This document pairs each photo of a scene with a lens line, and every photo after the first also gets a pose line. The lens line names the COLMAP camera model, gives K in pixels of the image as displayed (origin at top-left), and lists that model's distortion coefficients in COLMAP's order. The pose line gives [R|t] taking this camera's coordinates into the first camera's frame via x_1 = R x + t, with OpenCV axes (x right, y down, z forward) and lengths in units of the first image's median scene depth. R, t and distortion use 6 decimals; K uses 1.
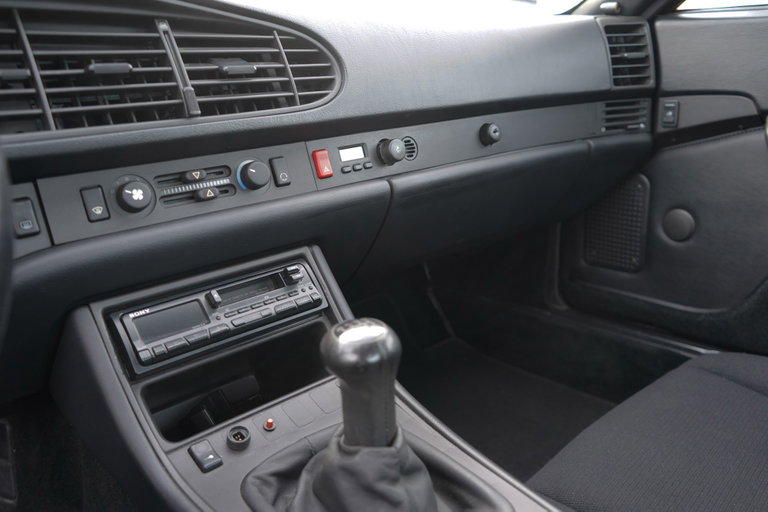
lens RADIAL K [[623.4, 0, 384.0], [0, 623.4, 256.0], [0, 0, 1]] dist [-0.000117, 0.004003]
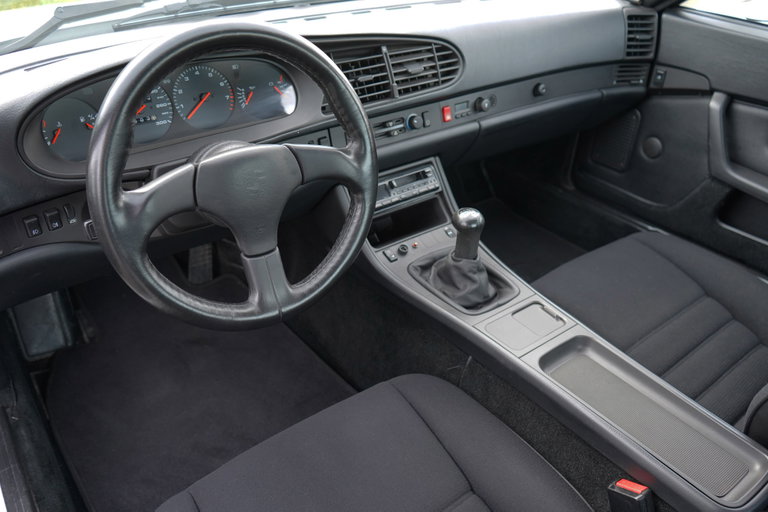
lens RADIAL K [[623.4, 0, 384.0], [0, 623.4, 256.0], [0, 0, 1]] dist [-0.000117, 0.004003]
pose [[0.993513, 0.110956, -0.024914, -0.193826], [-0.099759, 0.955549, 0.277441, -0.244507], [0.054590, -0.273156, 0.960420, -0.944439]]
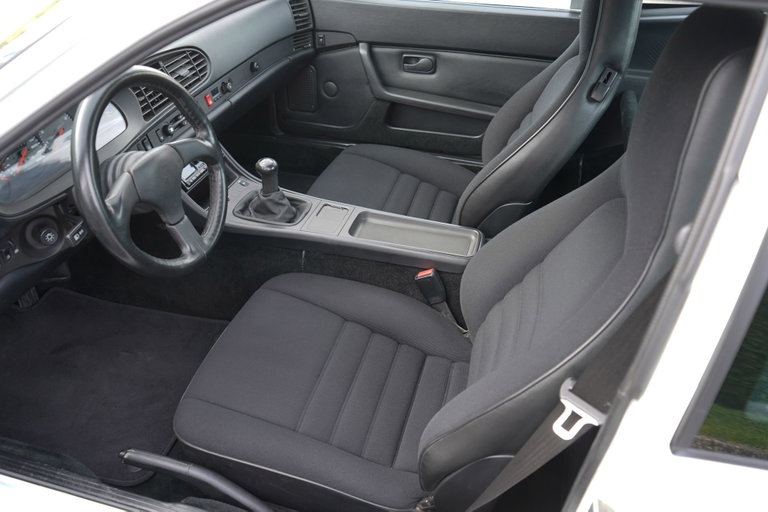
lens RADIAL K [[623.4, 0, 384.0], [0, 623.4, 256.0], [0, 0, 1]] dist [-0.000117, 0.004003]
pose [[0.842657, -0.257668, 0.472797, -0.865571], [0.100095, 0.937724, 0.332649, -0.328053], [-0.529066, -0.232985, 0.815970, -1.595681]]
